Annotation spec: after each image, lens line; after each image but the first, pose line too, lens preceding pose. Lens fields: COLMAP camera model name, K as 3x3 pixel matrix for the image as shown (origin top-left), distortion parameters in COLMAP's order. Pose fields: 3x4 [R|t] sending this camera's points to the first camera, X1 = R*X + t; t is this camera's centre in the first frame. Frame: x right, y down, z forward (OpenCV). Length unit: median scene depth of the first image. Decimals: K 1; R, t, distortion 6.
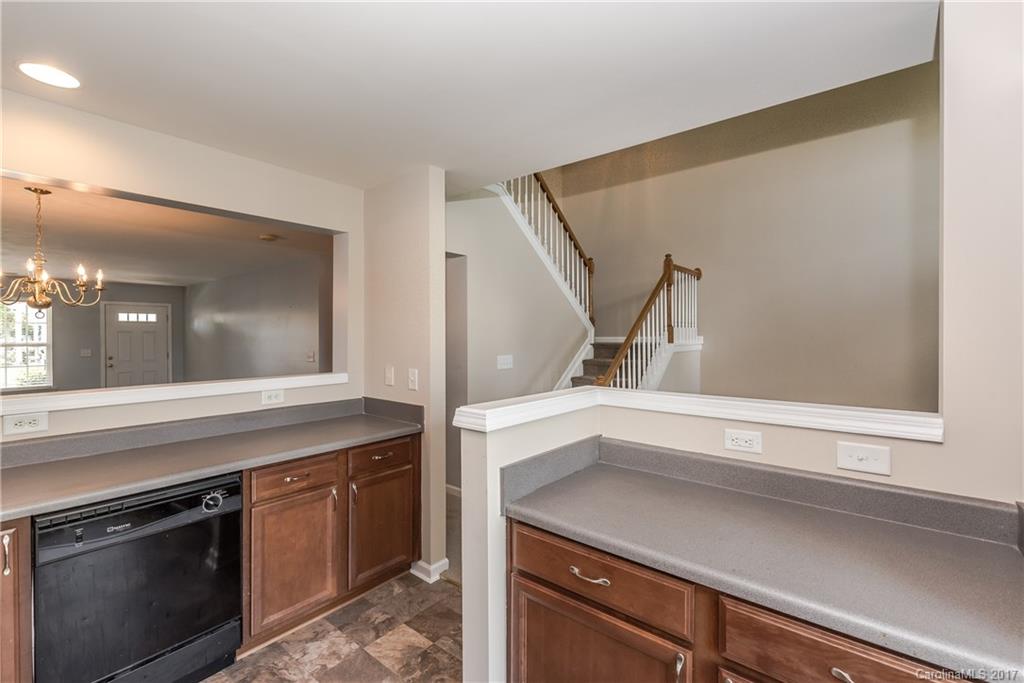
lens RADIAL K [[443.3, 0, 506.1], [0, 443.3, 337.8], [0, 0, 1]] dist [-0.001086, -0.001229]
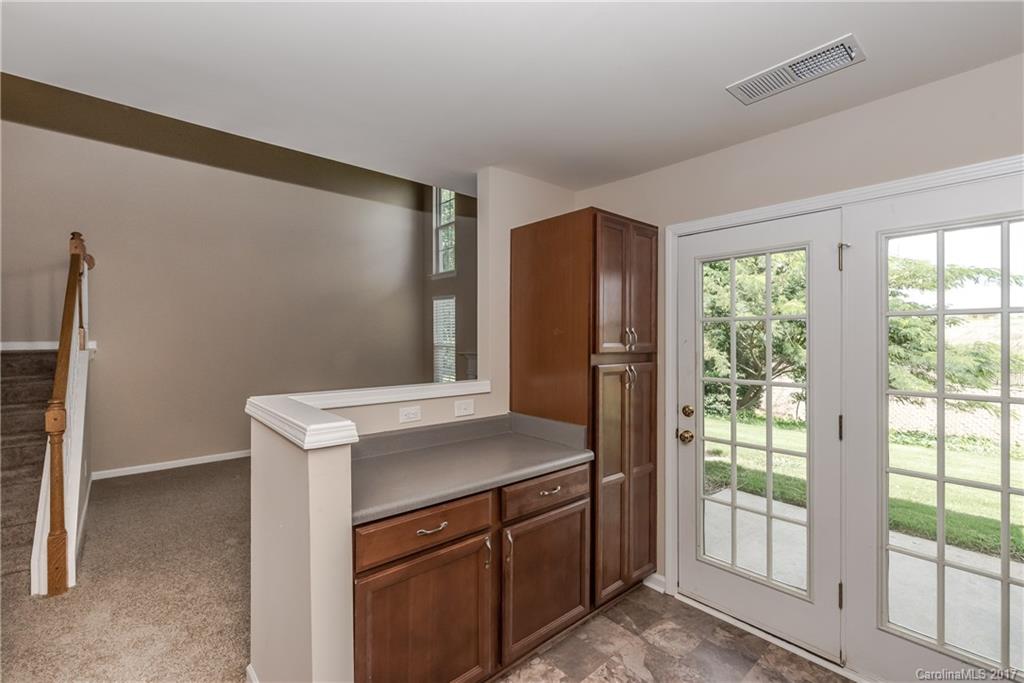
lens RADIAL K [[443.3, 0, 512.8], [0, 443.3, 340.5], [0, 0, 1]] dist [-0.001086, -0.001229]
pose [[0.158799, -0.004274, 0.987302, -1.088040], [0.006349, 0.999974, 0.003308, -0.012043], [-0.987291, 0.005743, 0.158822, 0.584757]]
